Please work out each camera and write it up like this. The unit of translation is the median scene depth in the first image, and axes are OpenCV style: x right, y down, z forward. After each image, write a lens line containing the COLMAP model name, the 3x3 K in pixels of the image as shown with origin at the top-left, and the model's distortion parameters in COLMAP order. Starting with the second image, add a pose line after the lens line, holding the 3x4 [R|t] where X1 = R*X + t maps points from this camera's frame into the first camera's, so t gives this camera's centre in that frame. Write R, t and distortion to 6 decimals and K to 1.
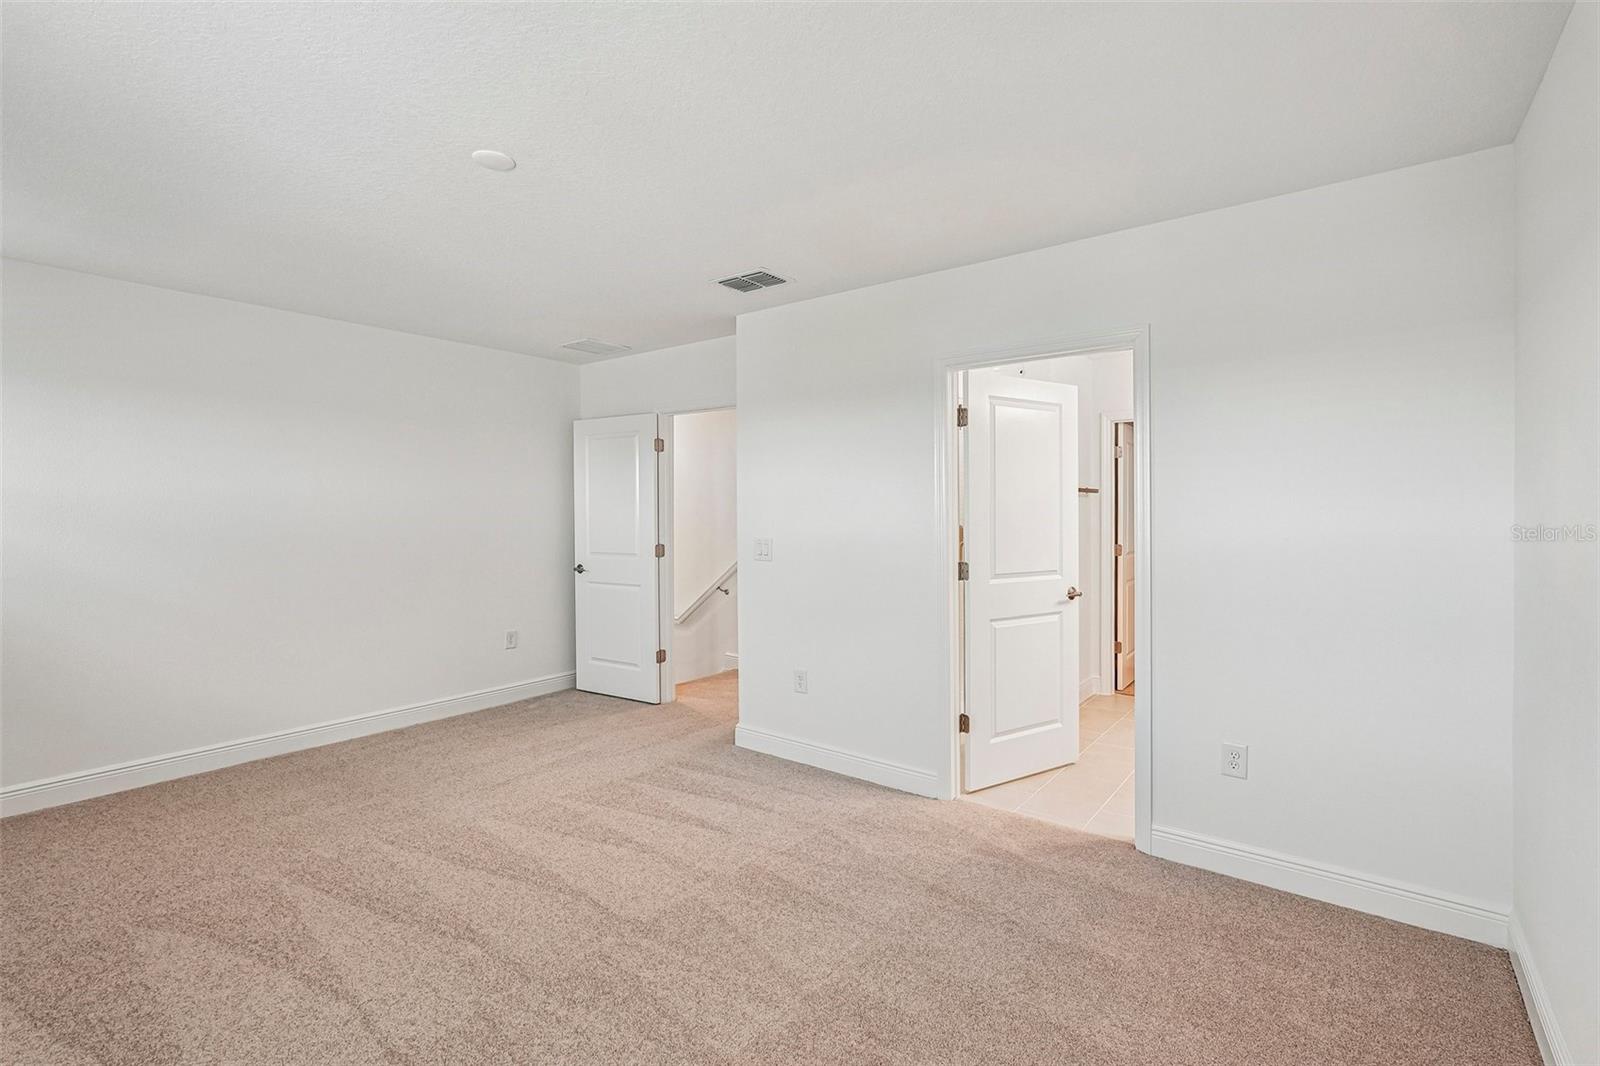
lens RADIAL K [[732.6, 0, 806.2], [0, 732.6, 535.5], [0, 0, 1]] dist [-0.007279, 0.000469]
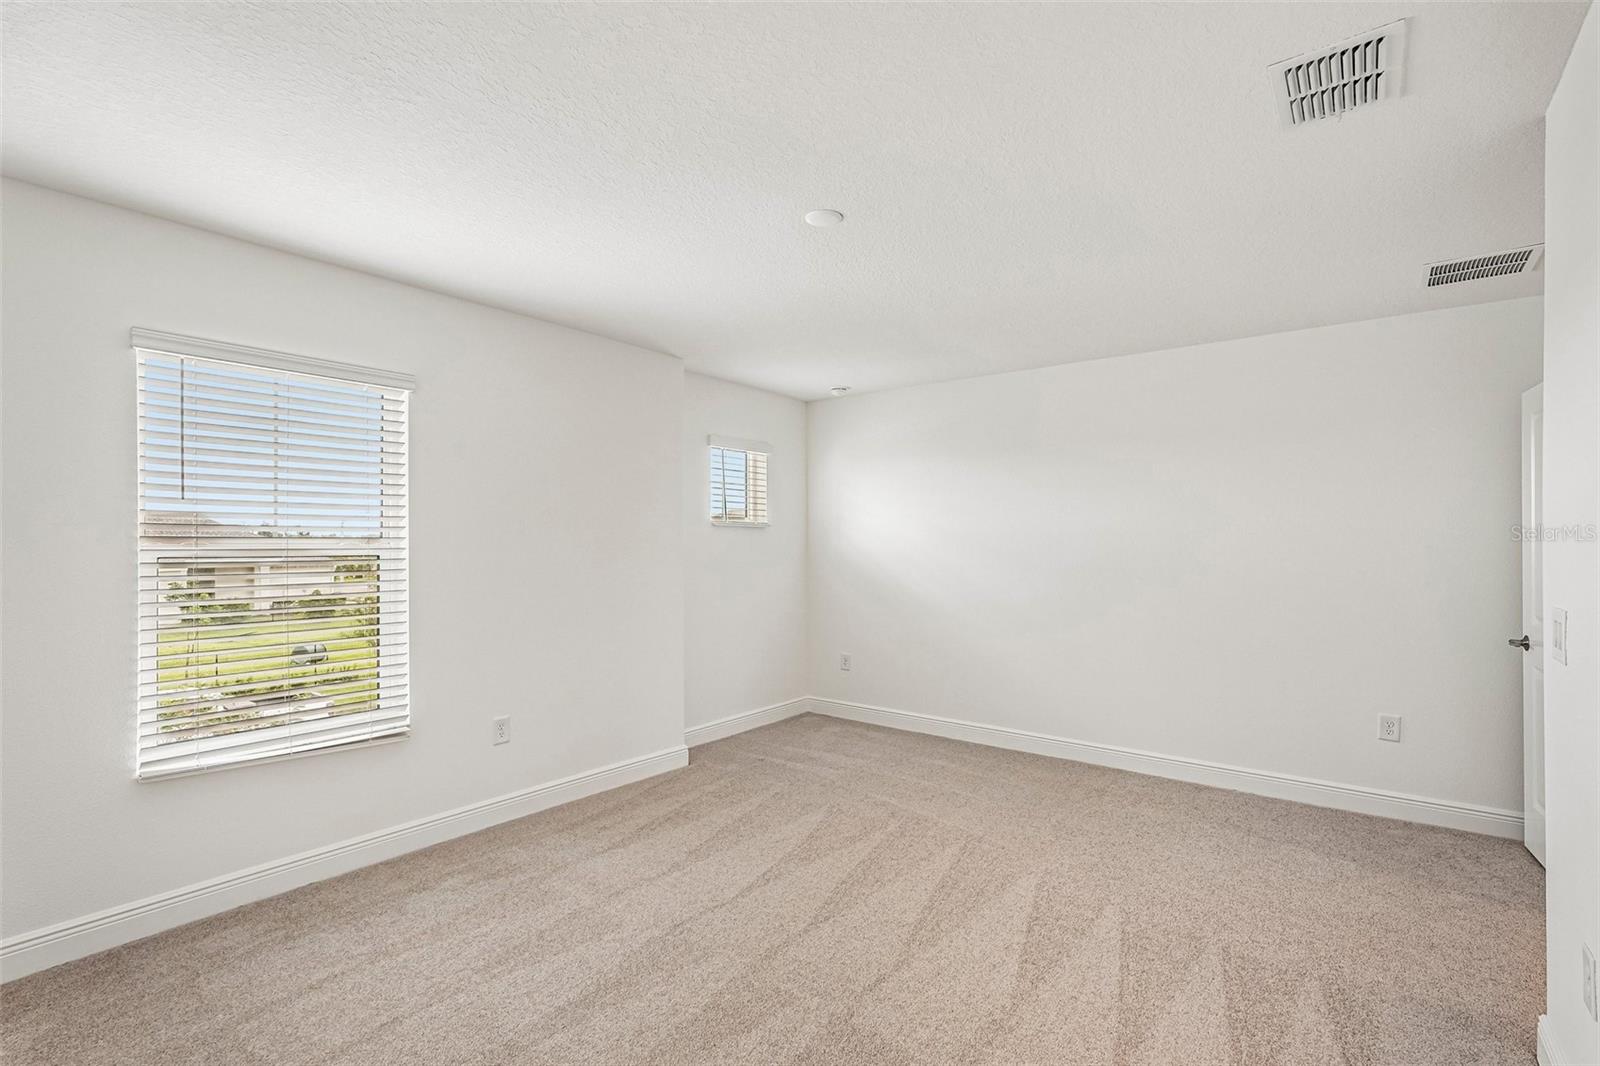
lens RADIAL K [[732.6, 0, 806.2], [0, 732.6, 535.5], [0, 0, 1]] dist [-0.007279, 0.000469]
pose [[-0.009351, -0.006892, -0.999933, 0.447938], [-0.044292, 0.998998, -0.006472, -0.018307], [0.998975, 0.044228, -0.009647, 0.665784]]
